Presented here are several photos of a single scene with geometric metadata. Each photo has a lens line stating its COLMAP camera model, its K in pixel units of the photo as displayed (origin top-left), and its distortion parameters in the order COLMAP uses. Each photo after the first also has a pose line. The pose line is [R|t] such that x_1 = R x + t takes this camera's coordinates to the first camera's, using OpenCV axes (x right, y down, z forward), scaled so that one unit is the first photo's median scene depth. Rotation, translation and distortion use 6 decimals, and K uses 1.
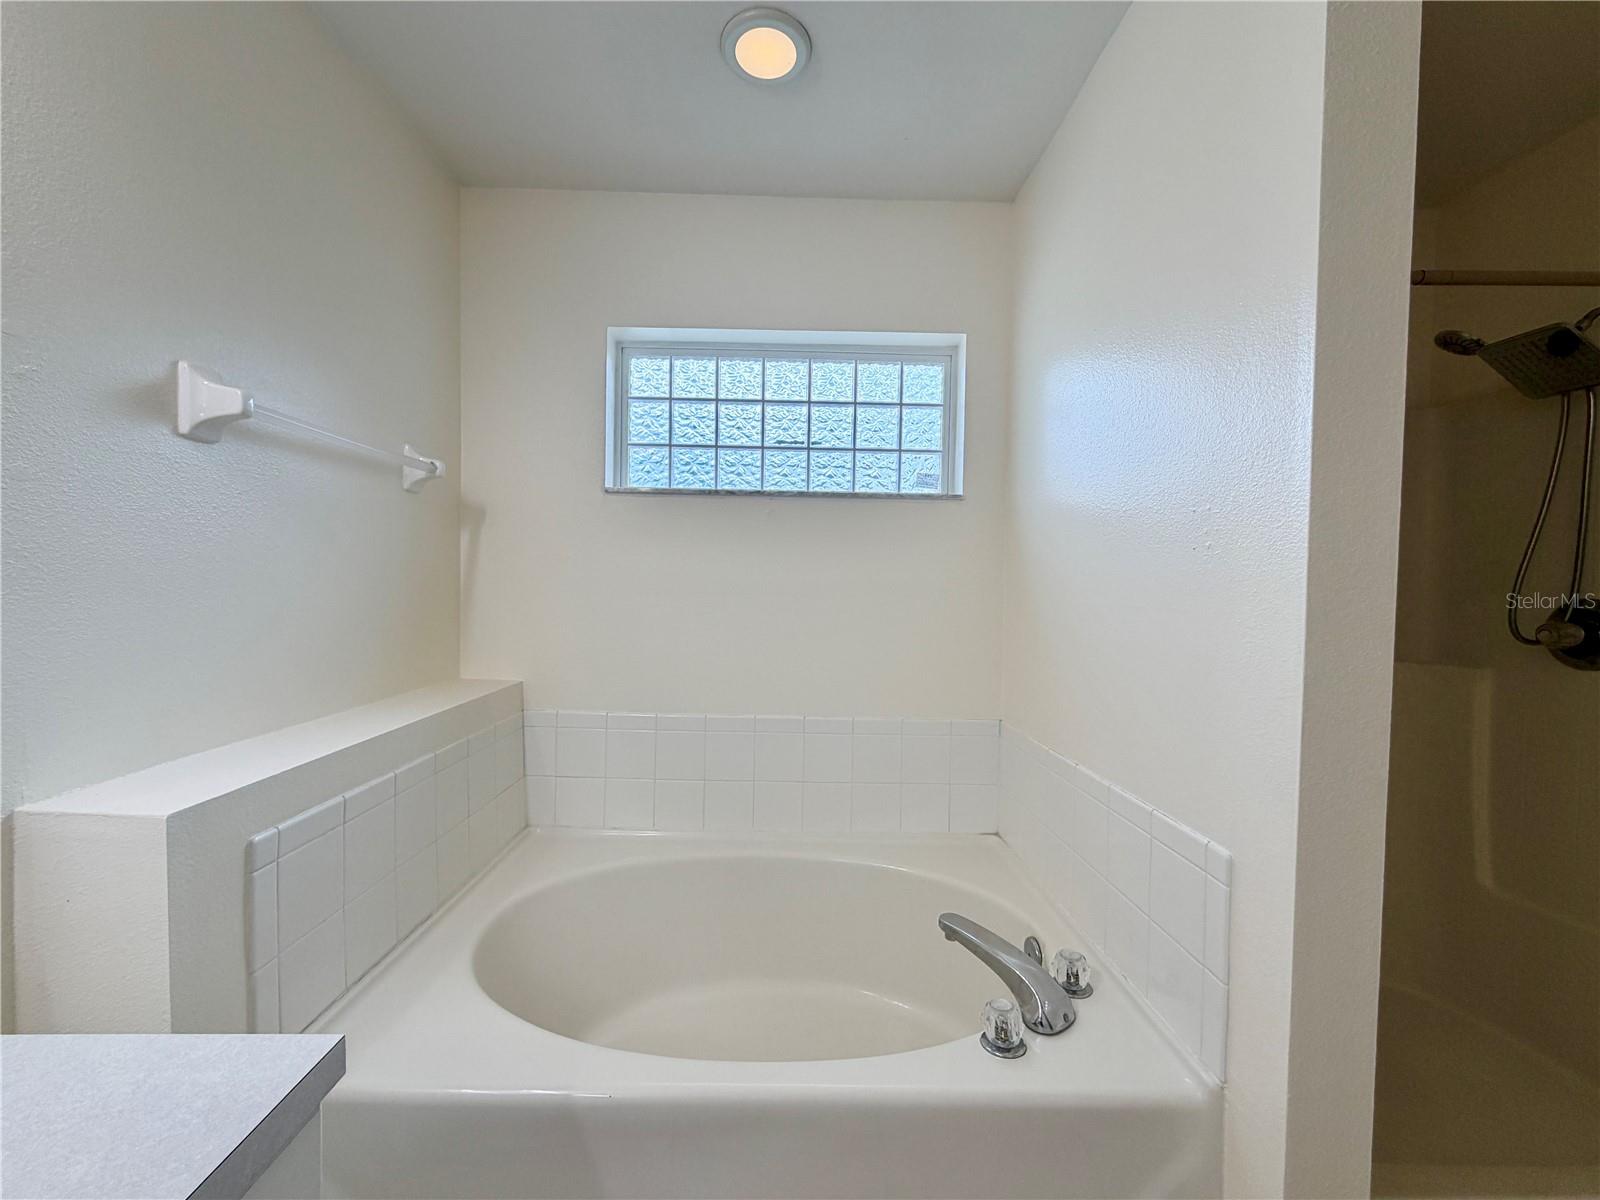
lens RADIAL K [[635.0, 0, 795.2], [0, 635.0, 600.1], [0, 0, 1]] dist [-0.001728, -0.000121]
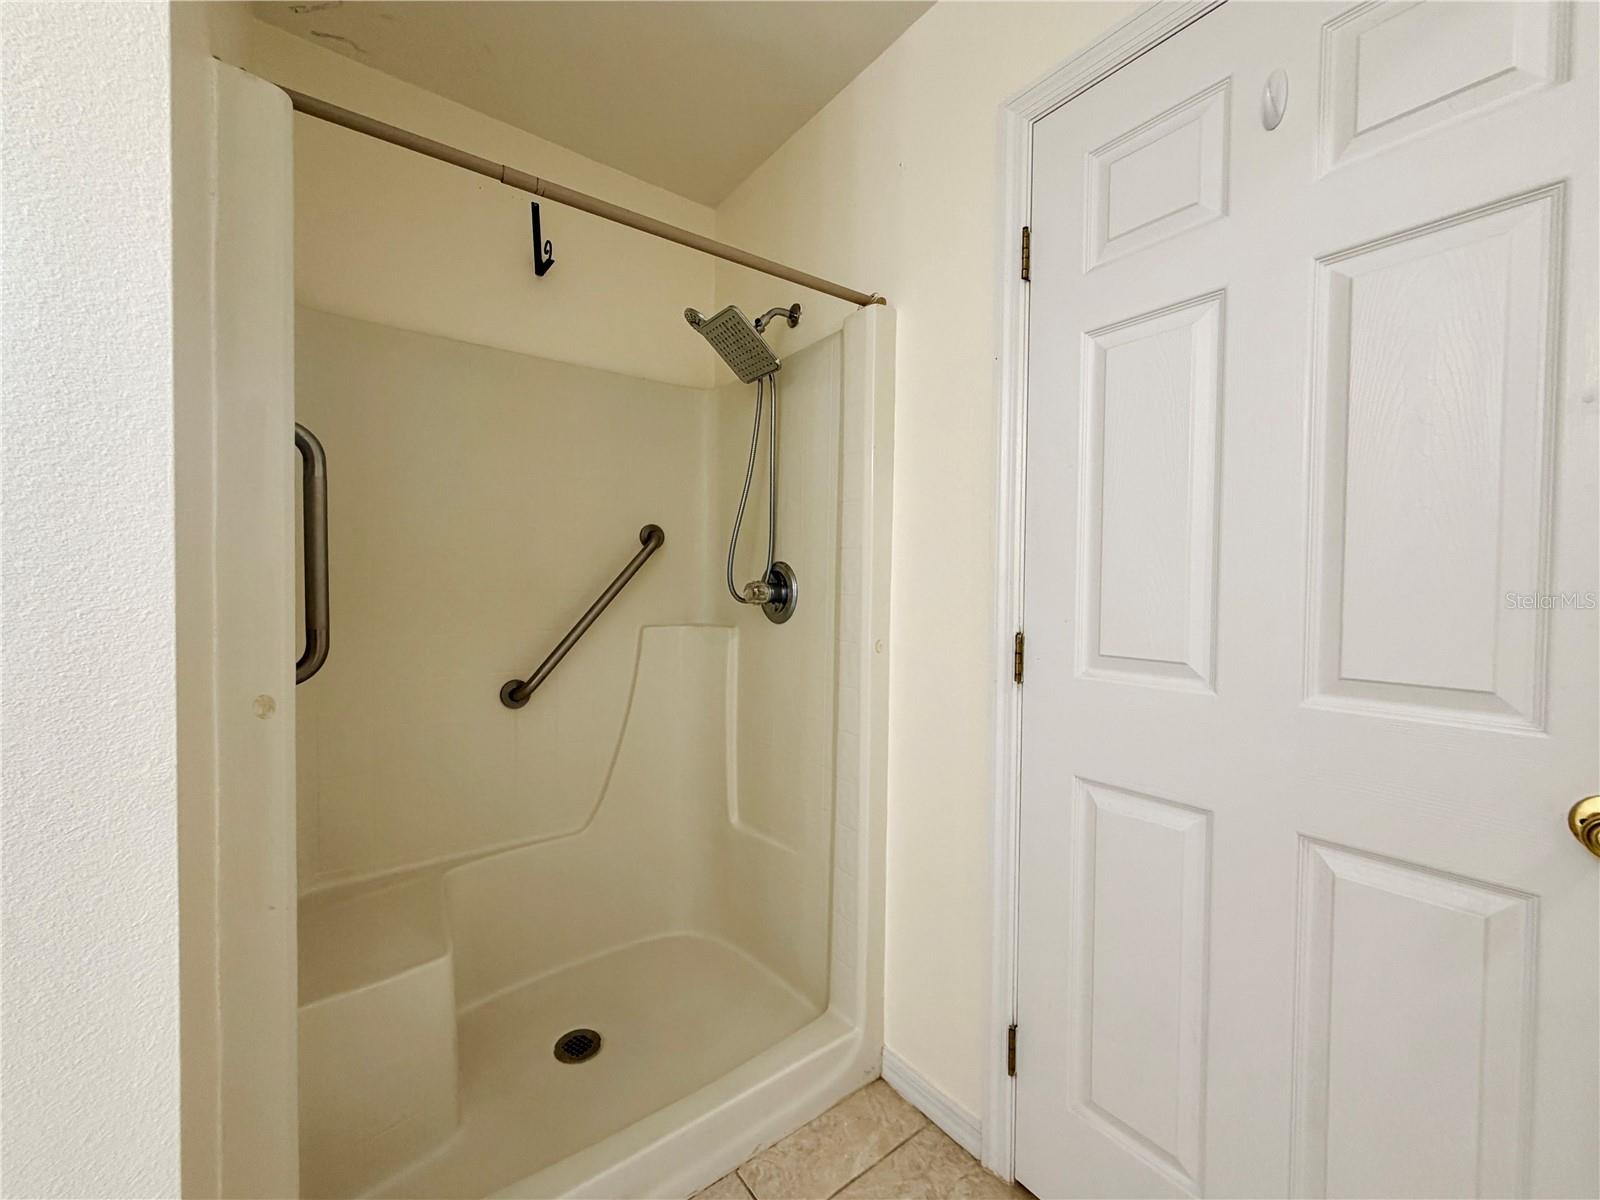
lens RADIAL K [[637.7, 0, 795.3], [0, 637.7, 599.7], [0, 0, 1]] dist [-0.000054, -0.000244]
pose [[0.814716, -0.019538, 0.579531, 0.562317], [0.016012, 0.999809, 0.011198, 0.050659], [-0.579639, 0.000156, 0.814873, 0.035383]]
